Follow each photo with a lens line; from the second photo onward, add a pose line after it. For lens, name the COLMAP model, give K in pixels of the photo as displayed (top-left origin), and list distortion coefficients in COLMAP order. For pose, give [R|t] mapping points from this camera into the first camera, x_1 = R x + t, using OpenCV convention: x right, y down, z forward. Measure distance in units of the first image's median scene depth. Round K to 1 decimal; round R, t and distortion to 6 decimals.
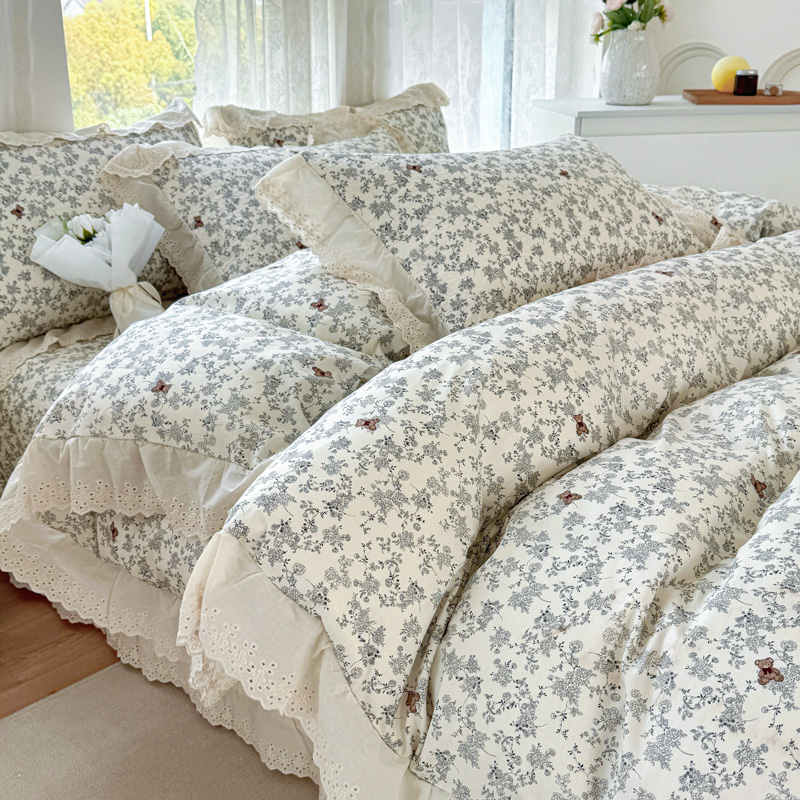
lens RADIAL K [[1069.2, 0, 400.0], [0, 1069.2, 400.0], [0, 0, 1]] dist [0.218216, -0.547710]
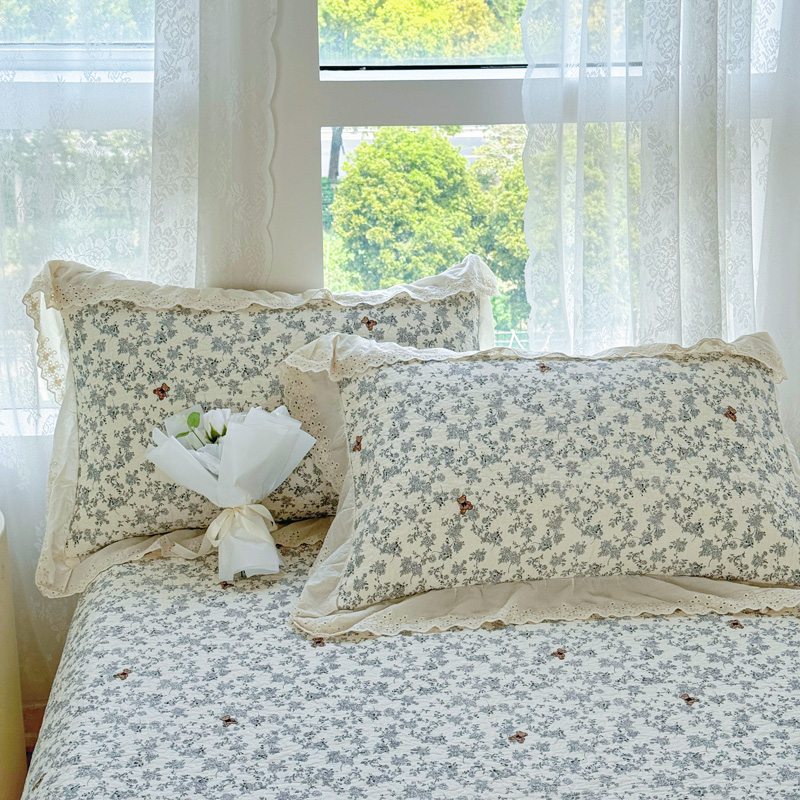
lens RADIAL K [[1516.9, 0, 443.6], [0, 1516.9, 385.3], [0, 0, 1]] dist [0.058370, 0.360372]
pose [[0.765495, 0.215261, -0.606366, 0.503224], [-0.232977, 0.971162, 0.050646, -0.271117], [0.599782, 0.102500, 0.793571, 0.180031]]
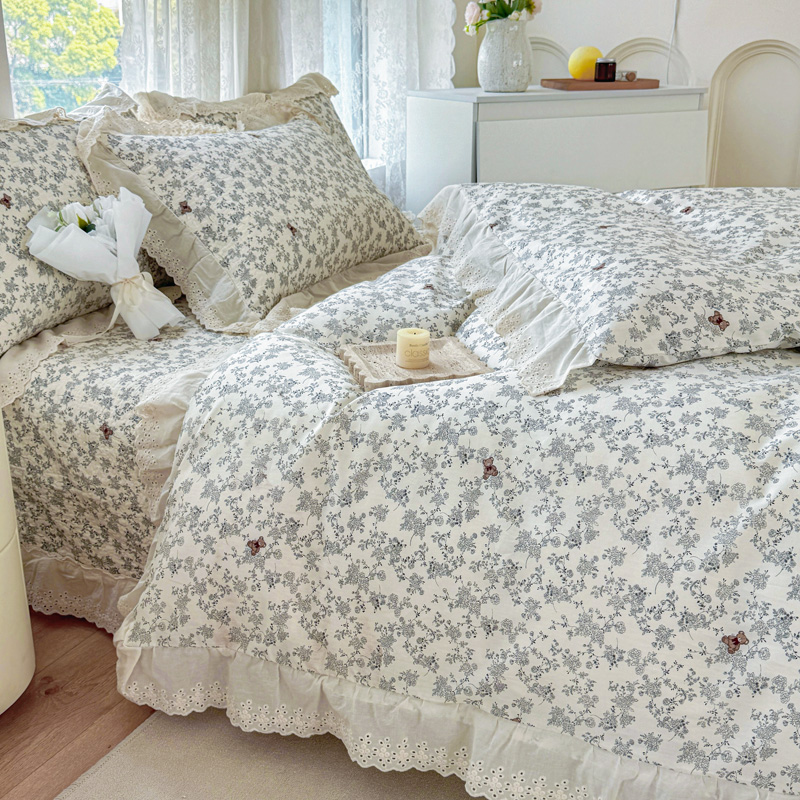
lens RADIAL K [[1069.2, 0, 400.0], [0, 1069.2, 400.0], [0, 0, 1]] dist [0.218216, -0.547710]
pose [[0.954853, -0.095383, 0.281349, -0.290142], [0.100932, 0.994879, -0.005263, 0.027236], [-0.279406, 0.033423, 0.959591, 0.043674]]
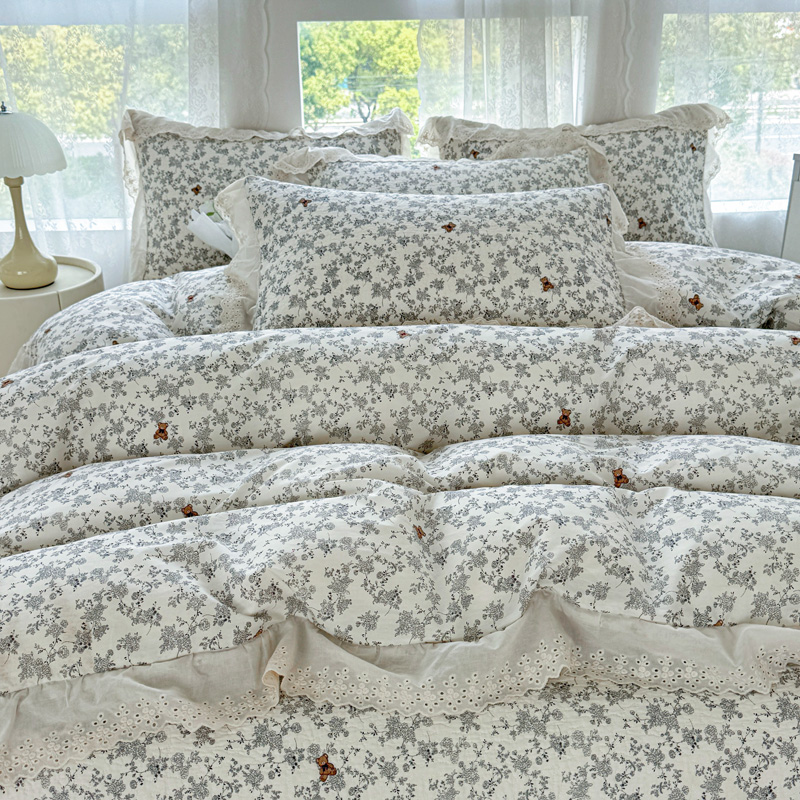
lens RADIAL K [[1069.2, 0, 400.0], [0, 1069.2, 400.0], [0, 0, 1]] dist [0.218216, -0.547710]
pose [[0.738174, 0.257534, -0.623518, 0.695338], [-0.226022, 0.965260, 0.131102, -0.144902], [0.635620, 0.044153, 0.770738, 0.129423]]
